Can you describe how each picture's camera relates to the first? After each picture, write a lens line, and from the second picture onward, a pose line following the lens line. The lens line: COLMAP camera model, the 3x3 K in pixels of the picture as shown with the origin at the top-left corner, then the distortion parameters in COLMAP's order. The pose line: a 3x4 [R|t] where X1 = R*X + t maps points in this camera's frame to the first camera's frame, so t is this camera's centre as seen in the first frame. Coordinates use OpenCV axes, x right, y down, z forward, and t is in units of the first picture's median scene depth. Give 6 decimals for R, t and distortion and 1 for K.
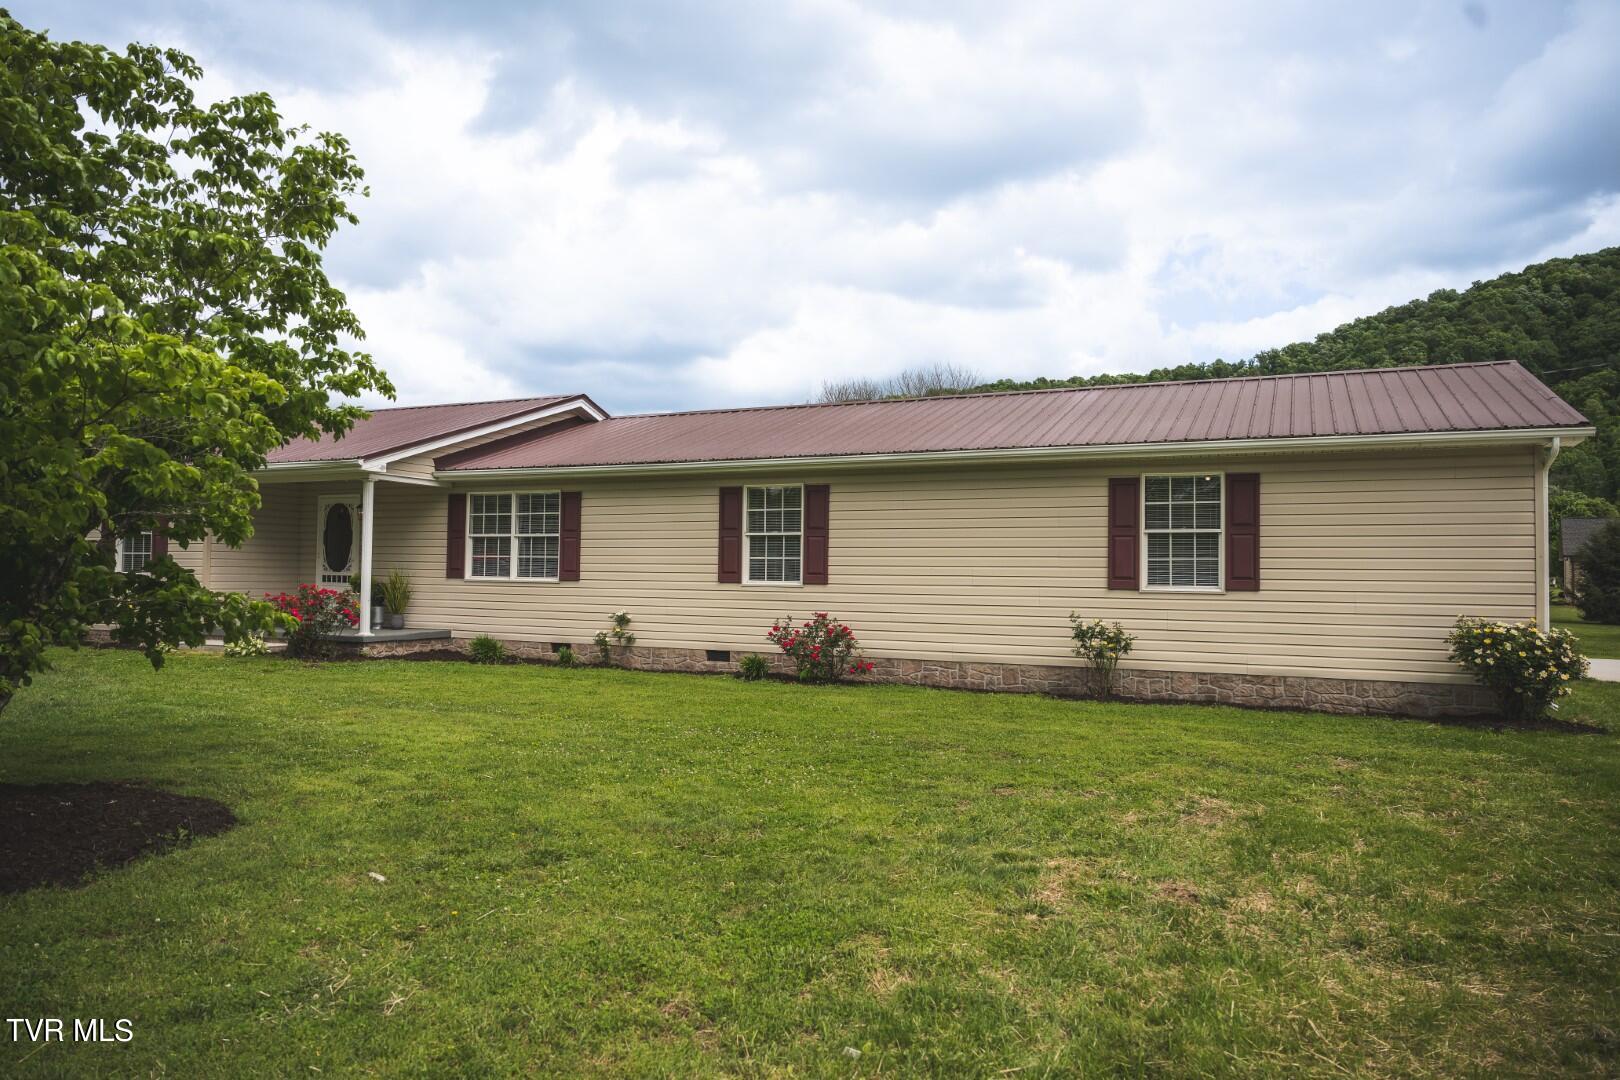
lens RADIAL K [[1082.9, 0, 807.1], [0, 1082.9, 535.4], [0, 0, 1]] dist [0.000900, -0.000545]
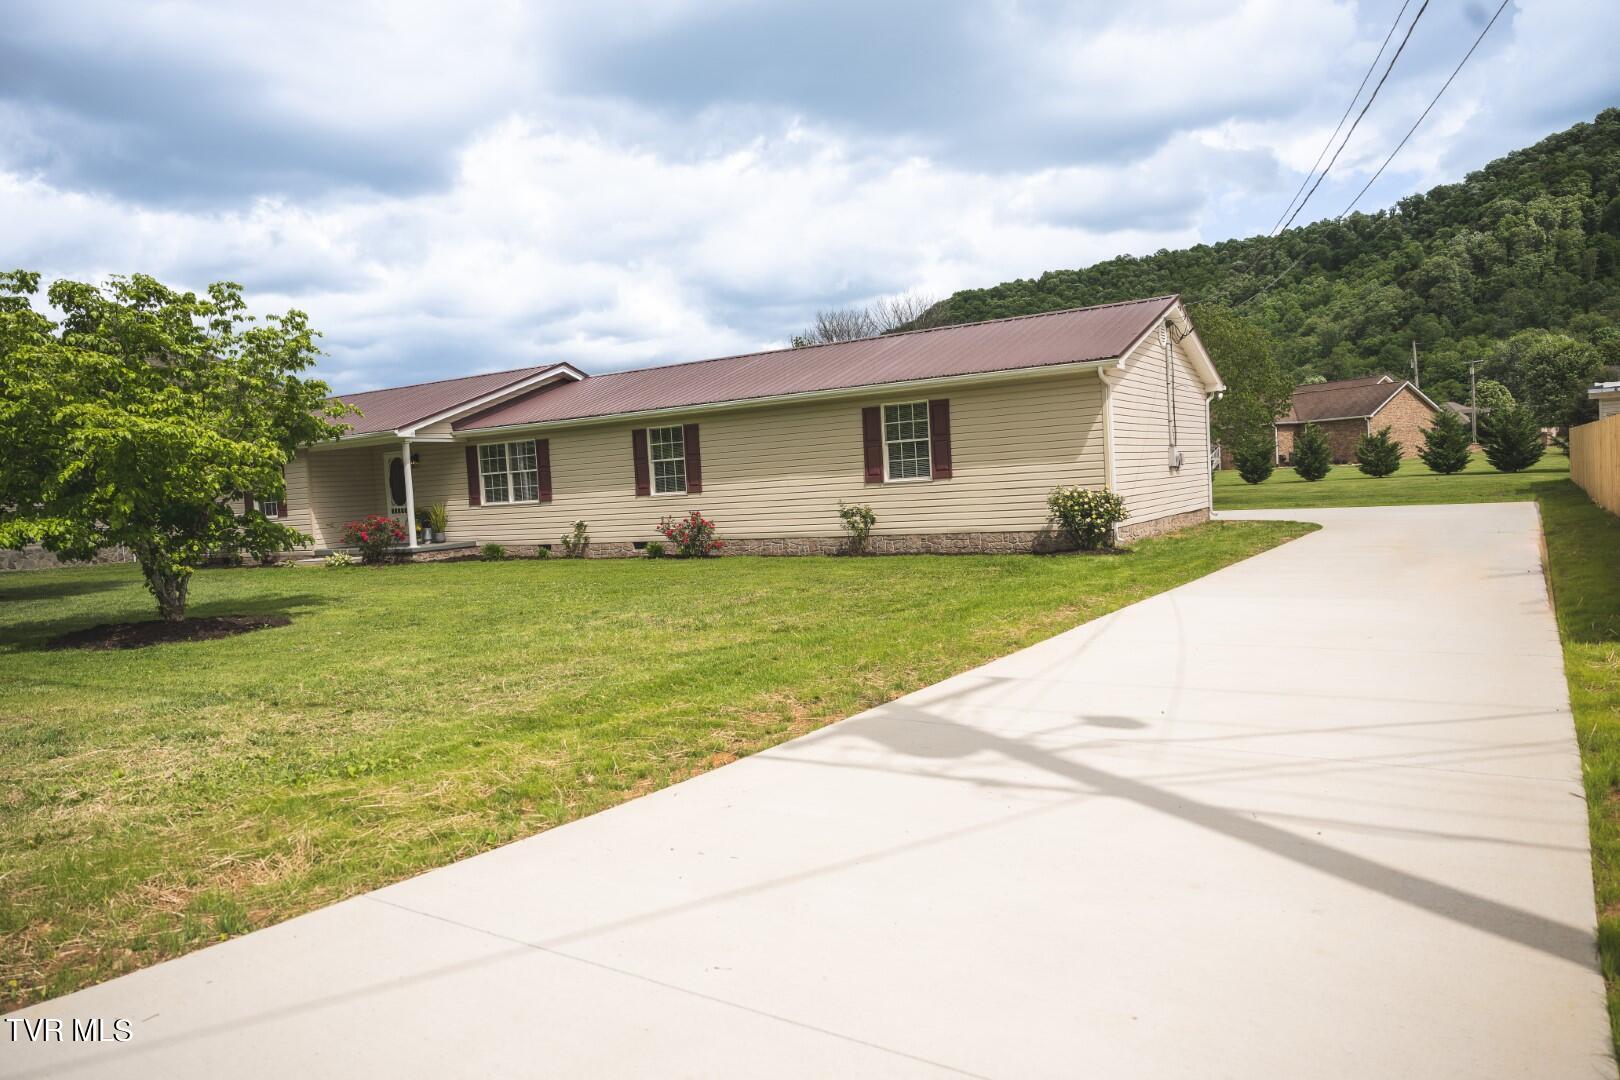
lens RADIAL K [[1082.9, 0, 807.1], [0, 1082.9, 535.4], [0, 0, 1]] dist [0.000900, -0.000545]
pose [[0.990510, -0.065466, -0.120844, 0.326194], [0.076053, 0.993459, 0.085179, -0.010571], [0.114477, -0.093562, 0.989010, -0.431759]]
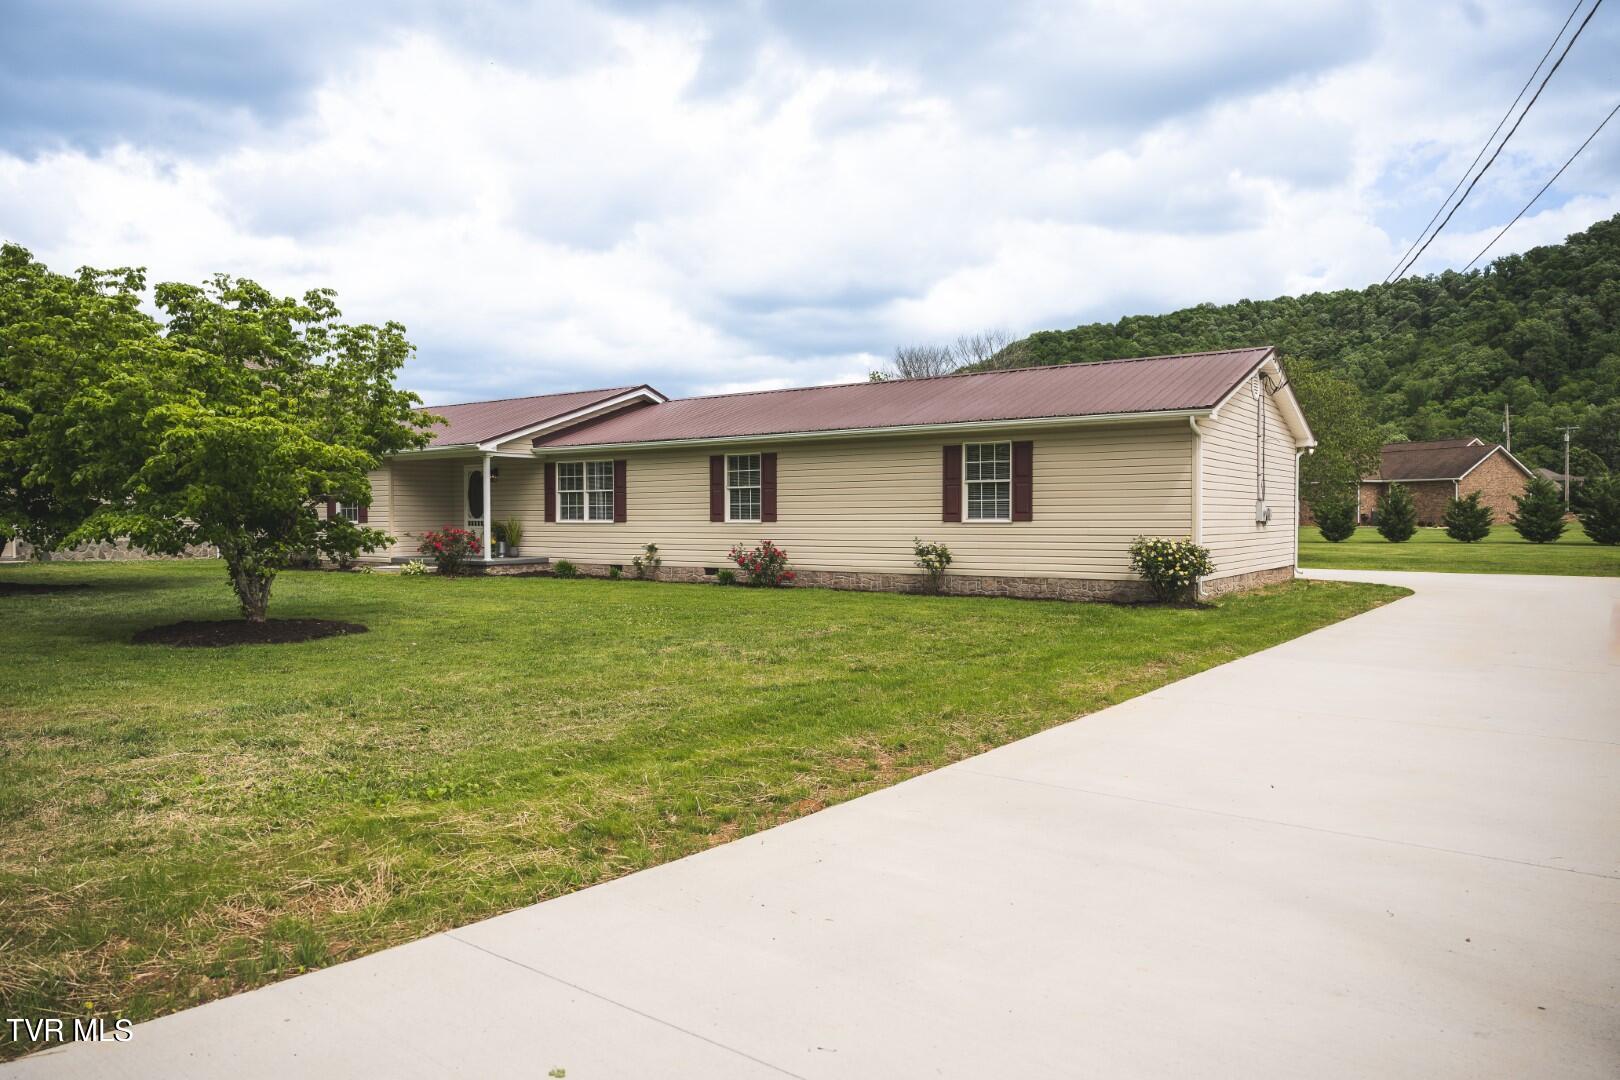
lens RADIAL K [[1083.3, 0, 815.8], [0, 1083.3, 537.7], [0, 0, 1]] dist [-0.000970, 0.002815]
pose [[0.985382, -0.014170, -0.169770, 0.311789], [0.024043, 0.998128, 0.056238, -0.013489], [0.168656, -0.059498, 0.983878, -0.420656]]
